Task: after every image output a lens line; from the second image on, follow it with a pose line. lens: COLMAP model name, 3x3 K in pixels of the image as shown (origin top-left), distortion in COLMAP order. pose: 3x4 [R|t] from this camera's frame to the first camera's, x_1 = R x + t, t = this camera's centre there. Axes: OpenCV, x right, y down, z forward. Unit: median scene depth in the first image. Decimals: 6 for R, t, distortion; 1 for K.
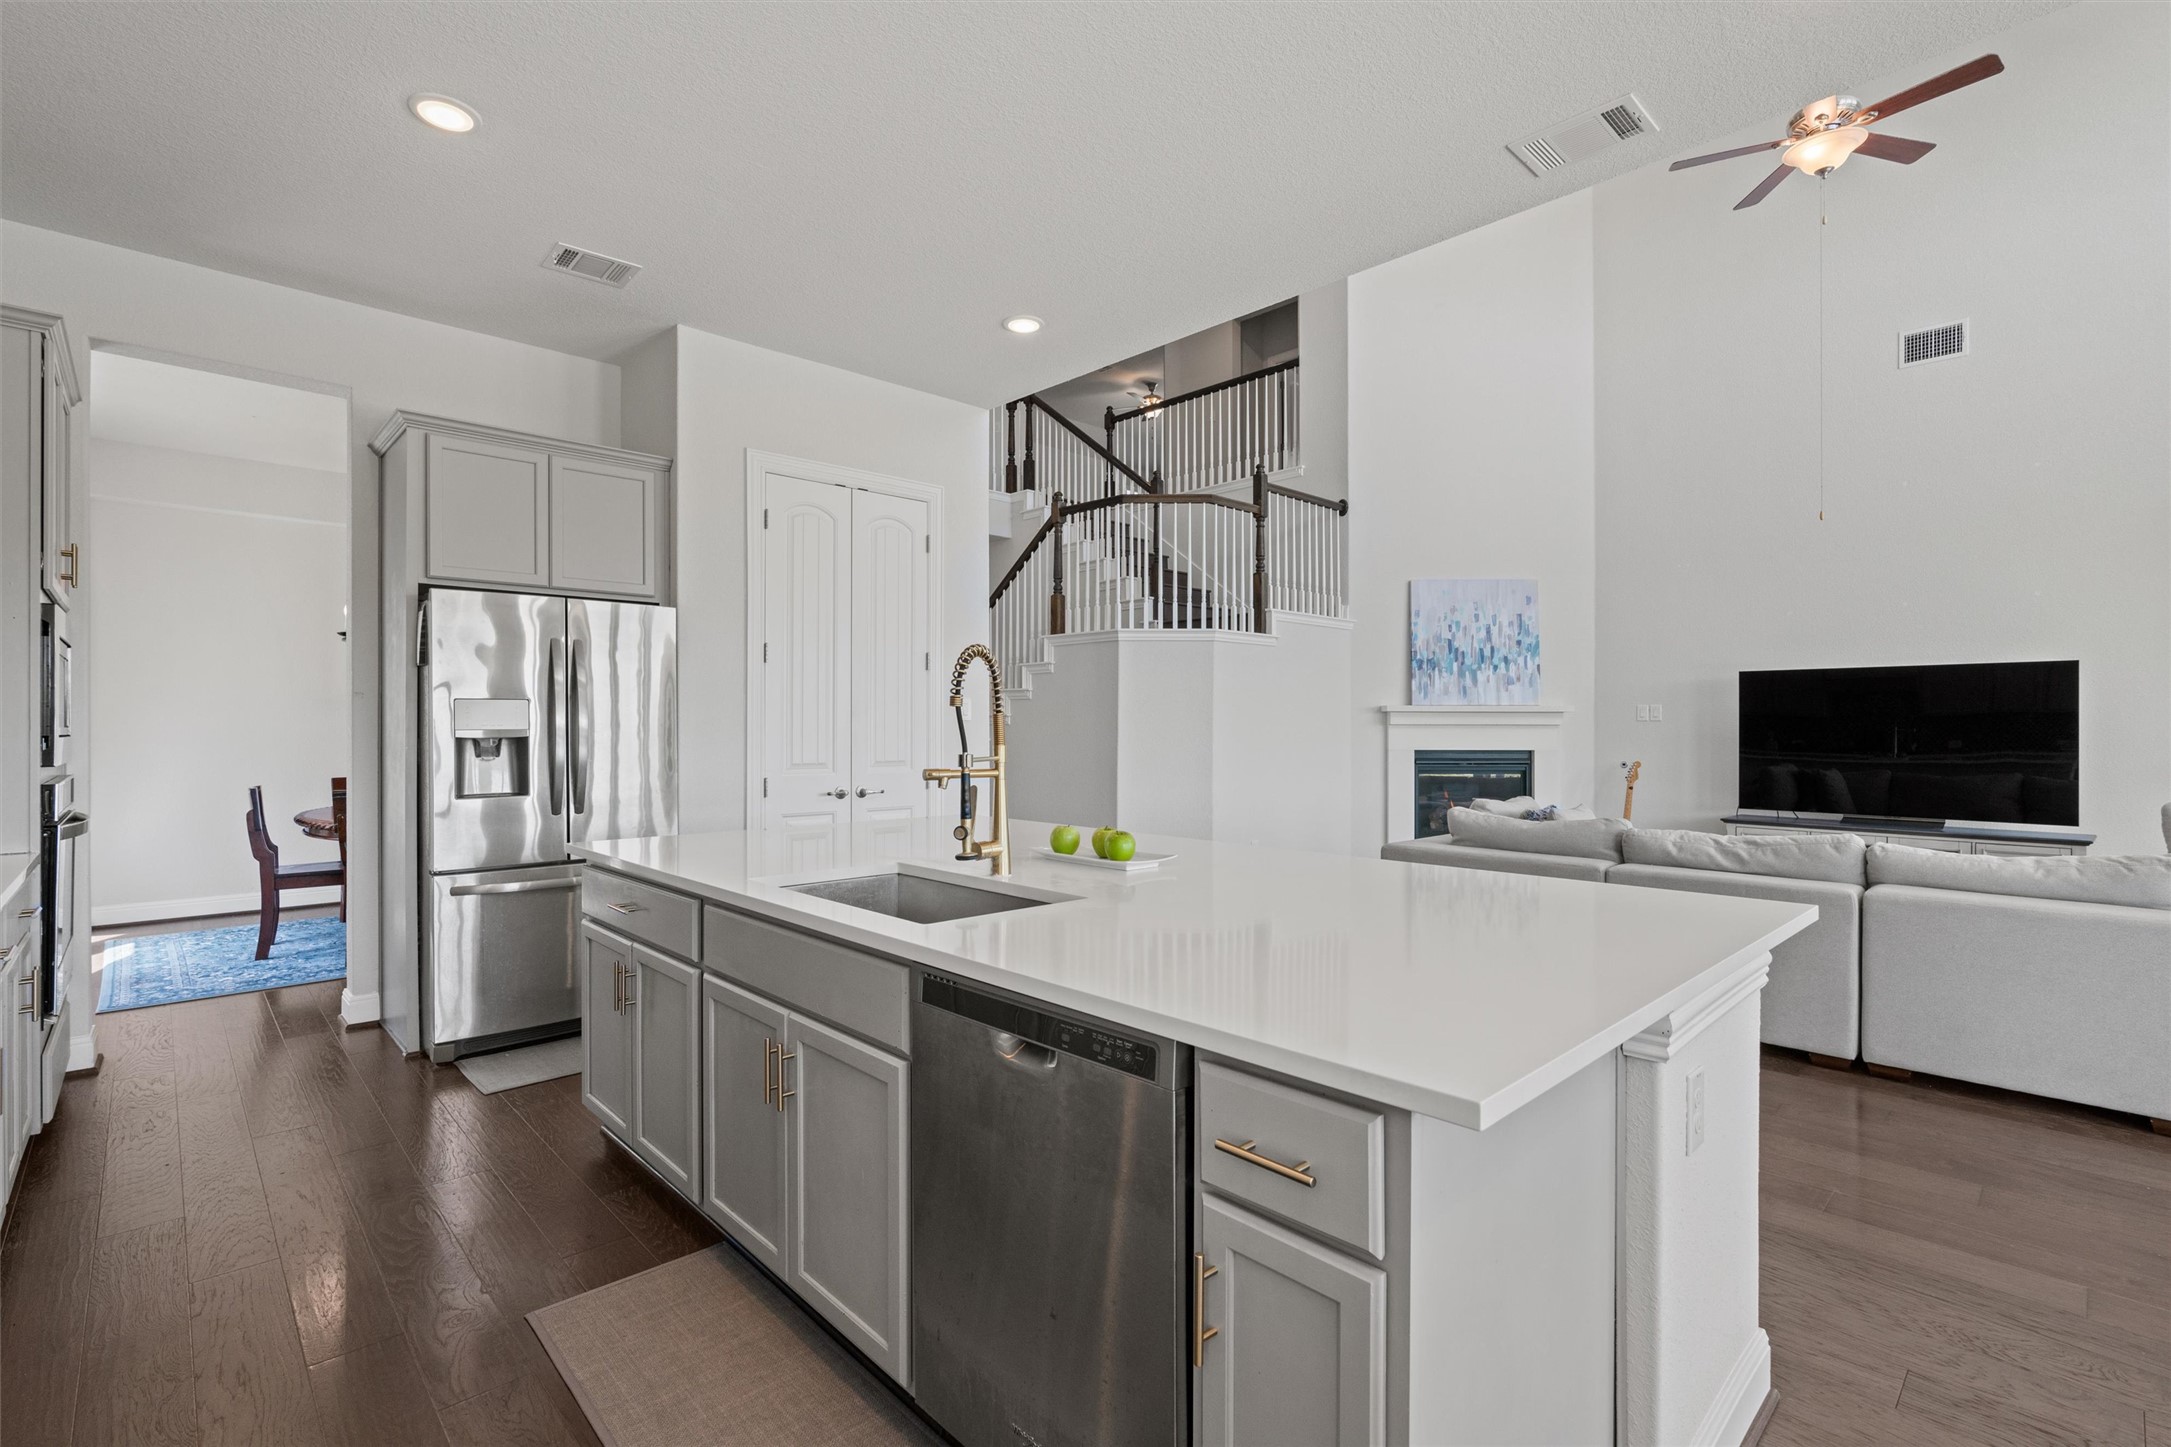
lens RADIAL K [[979.3, 0, 1098.1], [0, 979.3, 723.2], [0, 0, 1]] dist [-0.008965, 0.003846]
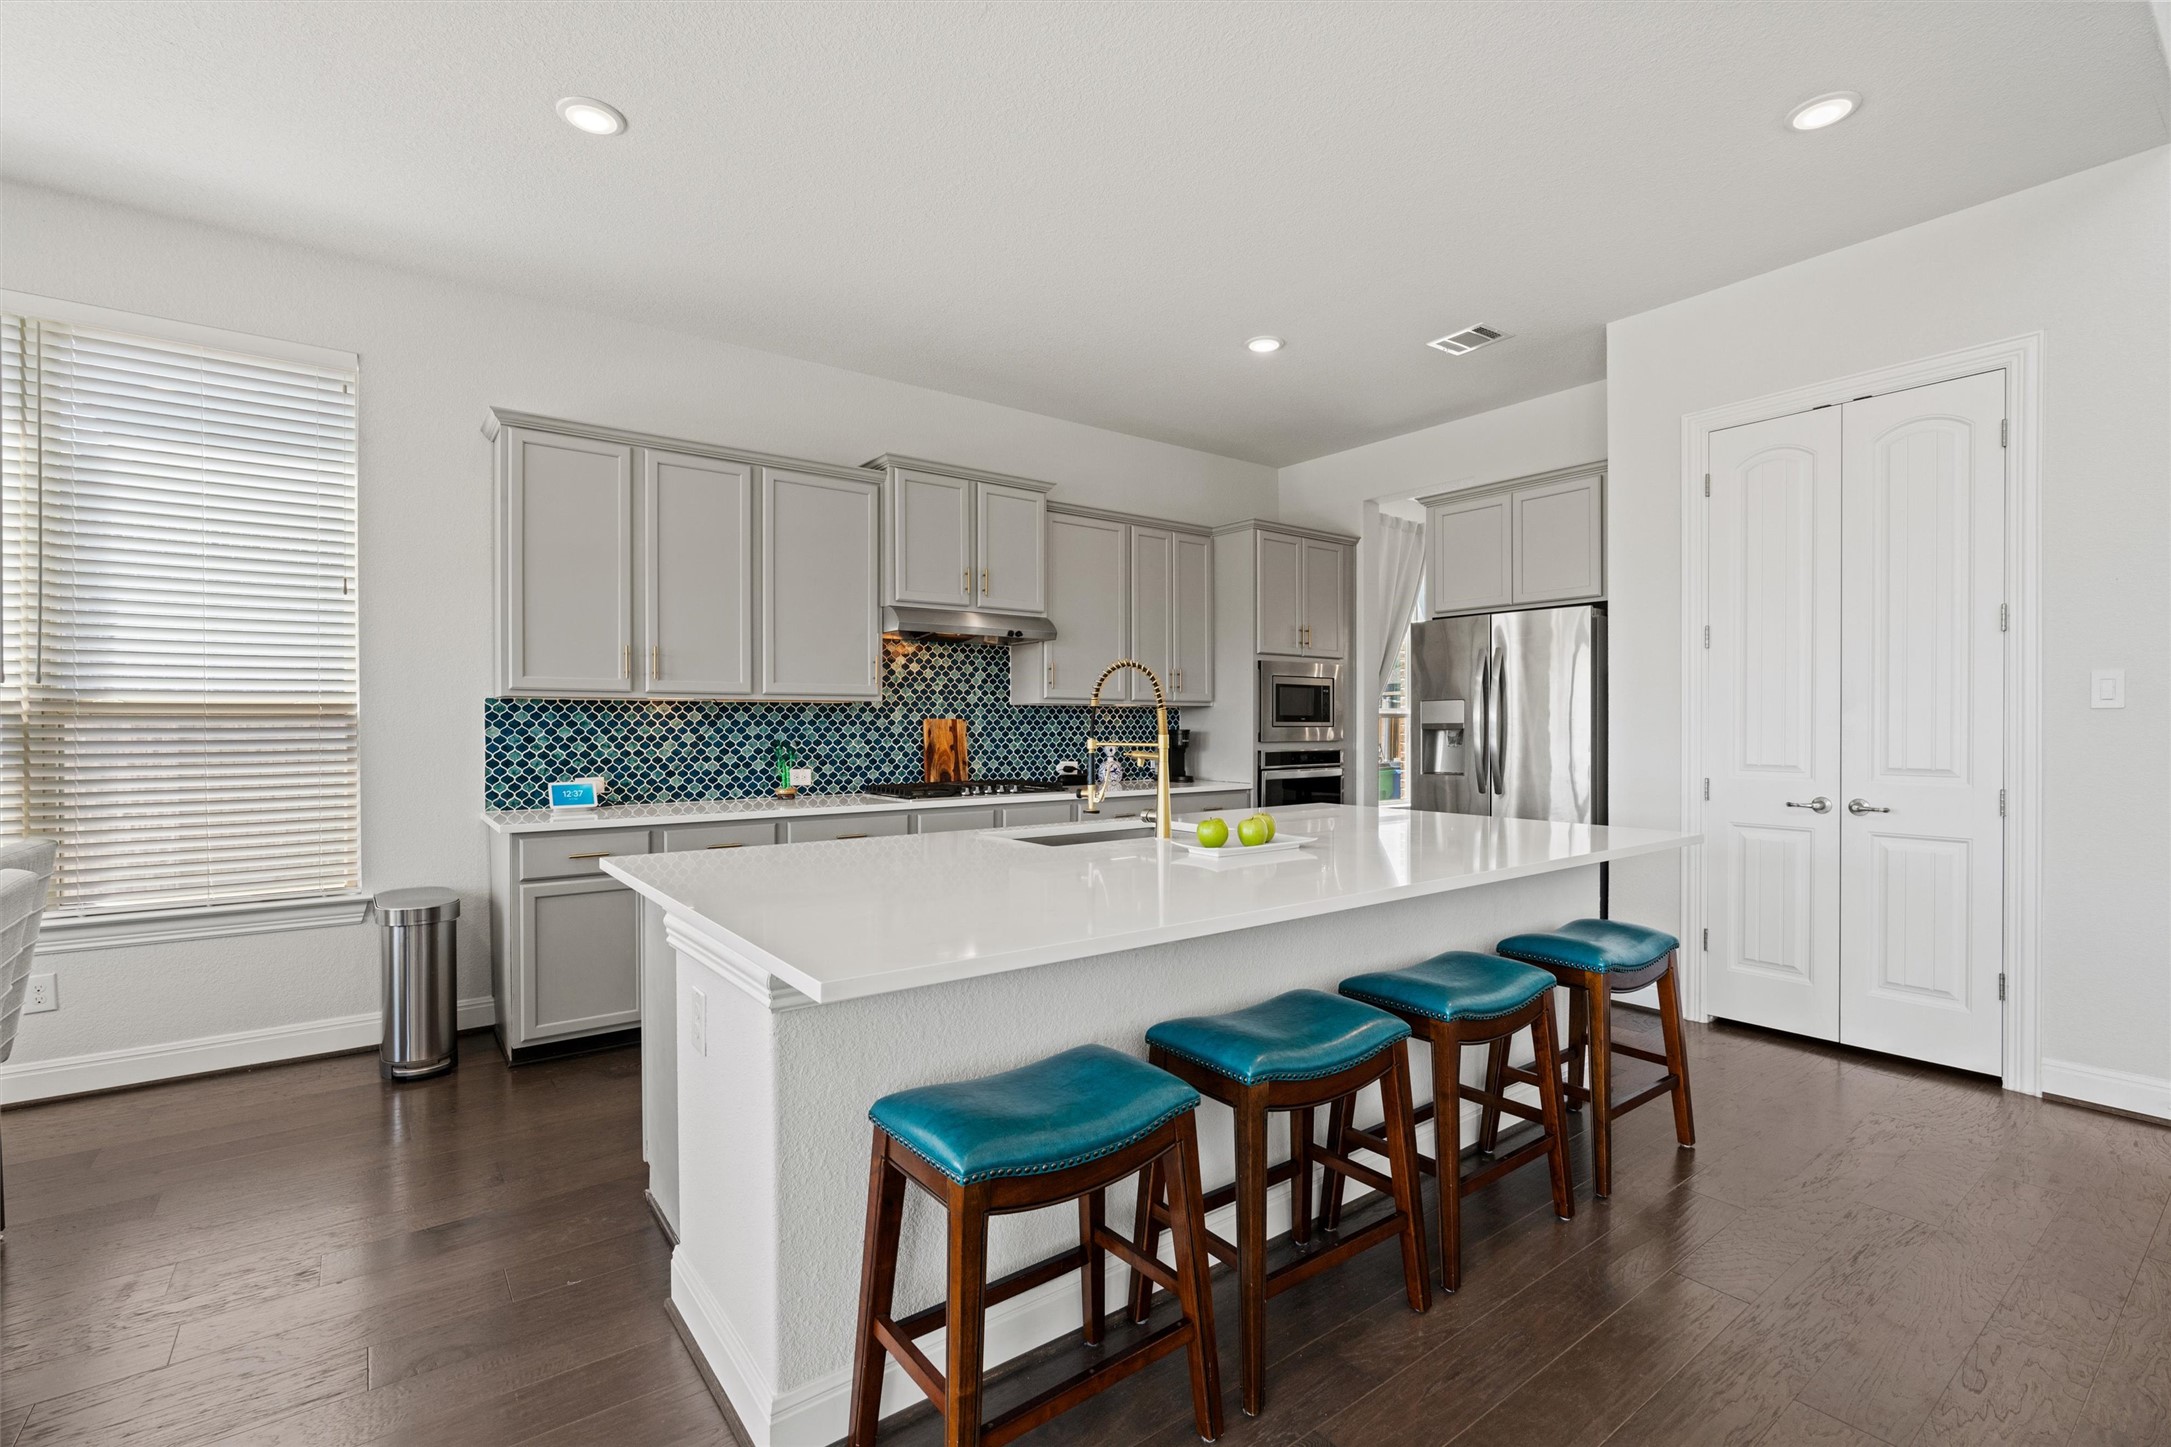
lens RADIAL K [[979.3, 0, 1090.2], [0, 979.3, 727.9], [0, 0, 1]] dist [-0.008965, 0.003846]
pose [[-0.116883, 0.002889, -0.993141, 1.070209], [0.004581, 0.999987, 0.002370, 0.010042], [0.993135, -0.004272, -0.116895, 0.973734]]
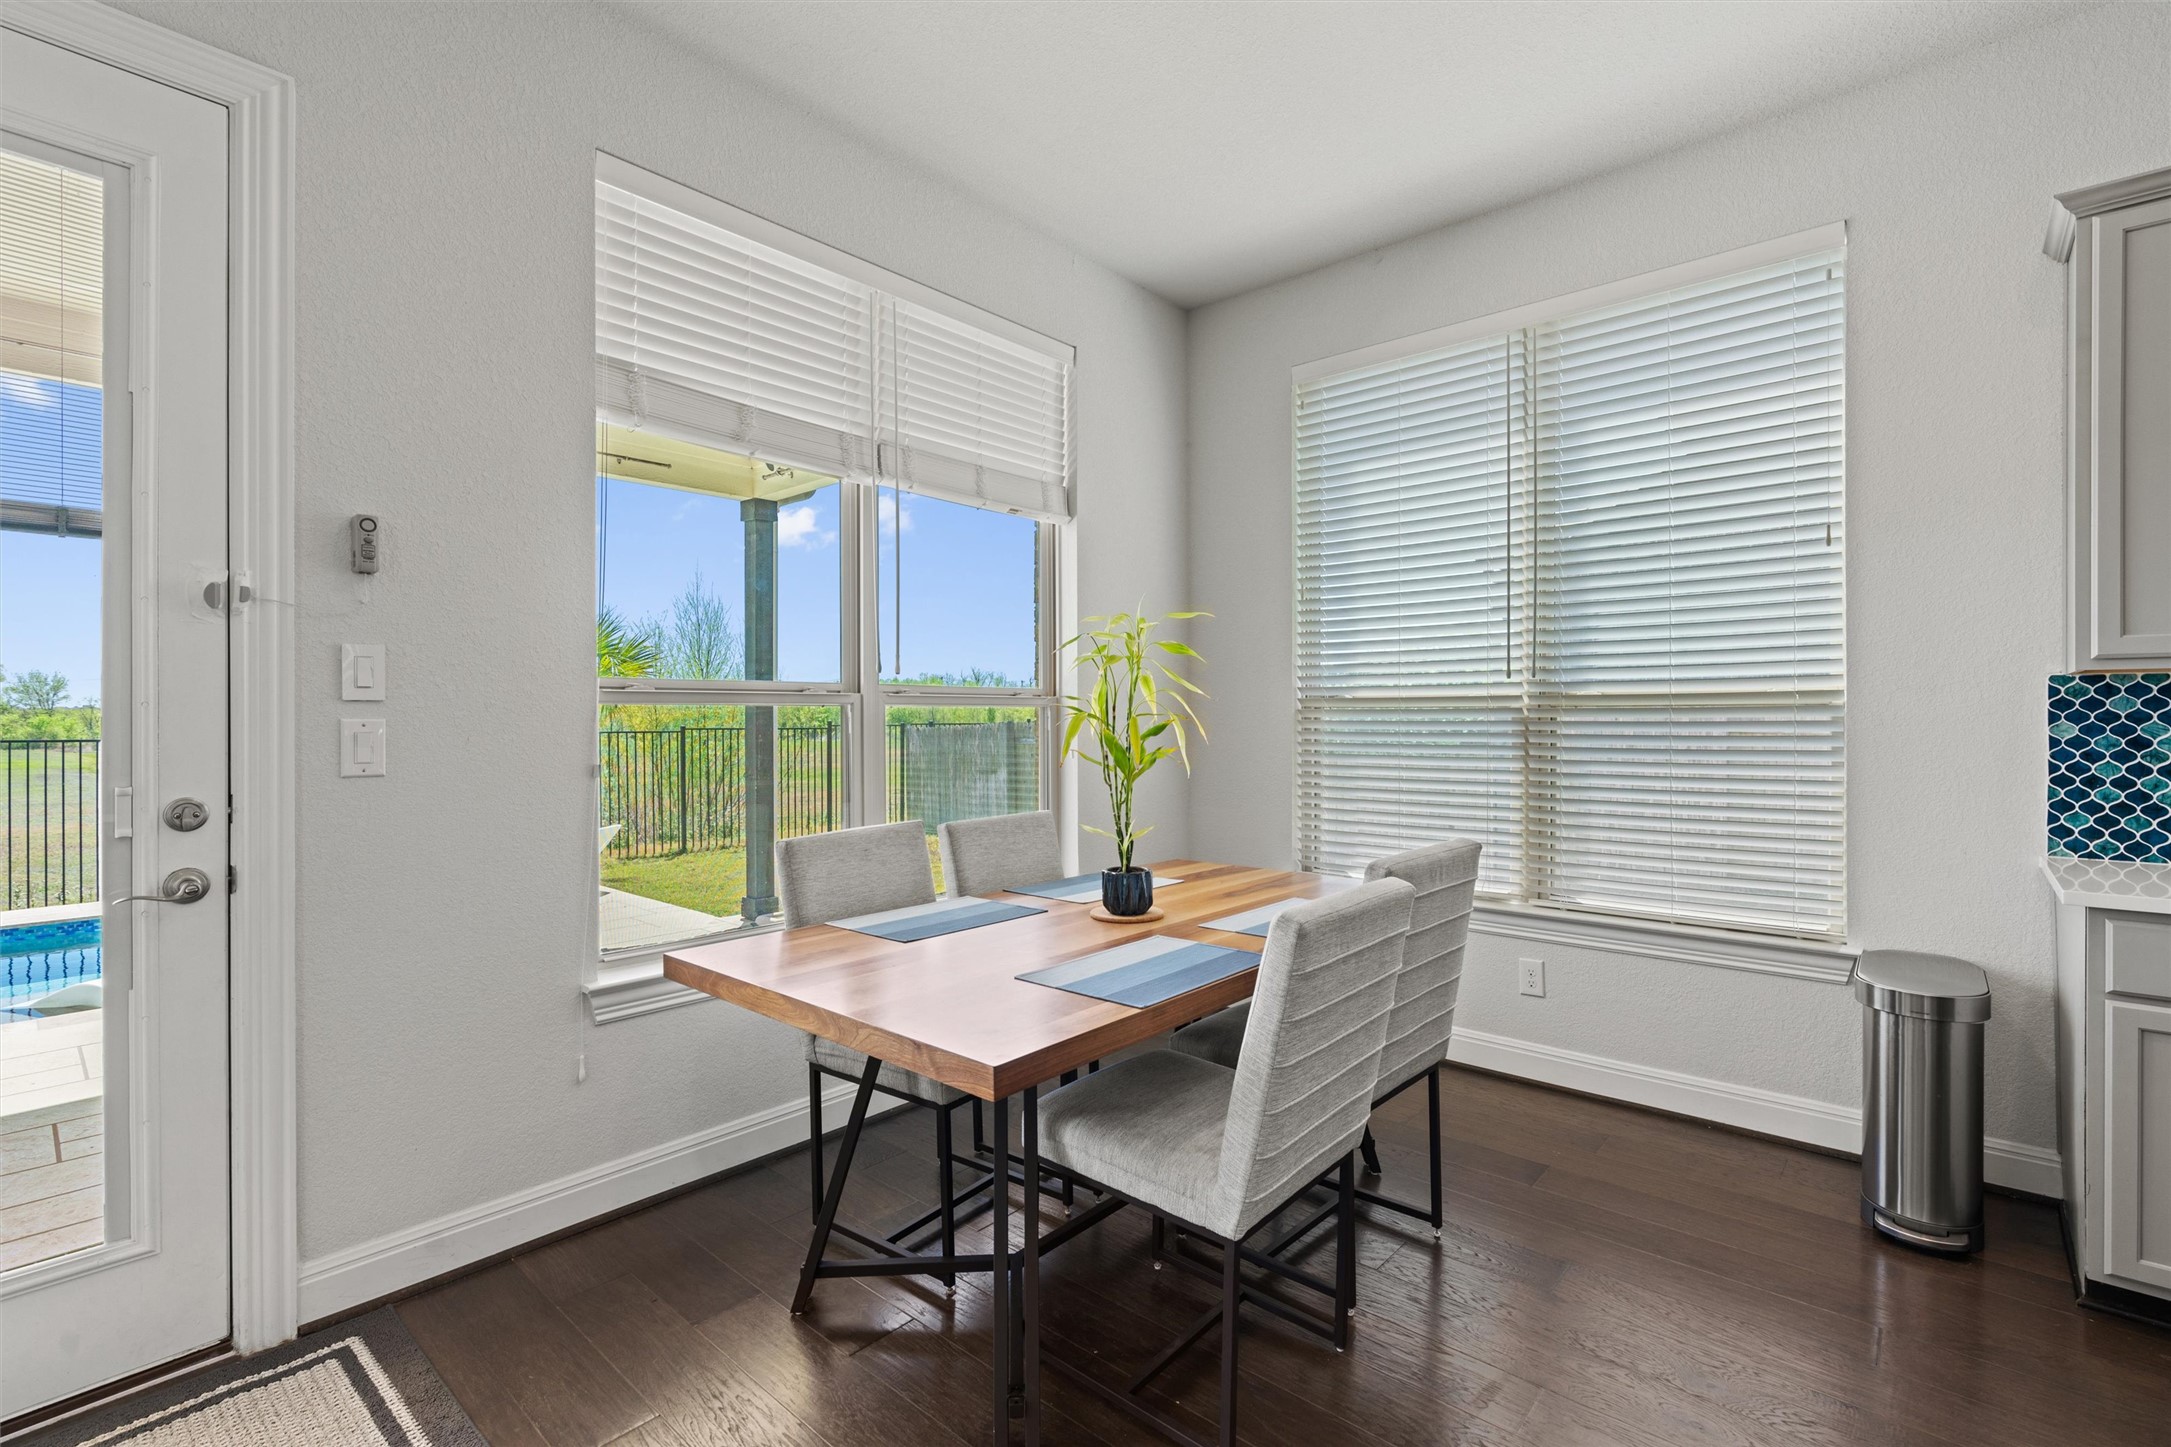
lens RADIAL K [[979.3, 0, 1089.8], [0, 979.3, 721.2], [0, 0, 1]] dist [-0.008965, 0.003846]
pose [[-0.995854, 0.000070, -0.090968, 0.670006], [0.000074, 1.000000, -0.000045, 0.007289], [0.090968, -0.000052, -0.995854, 0.711126]]
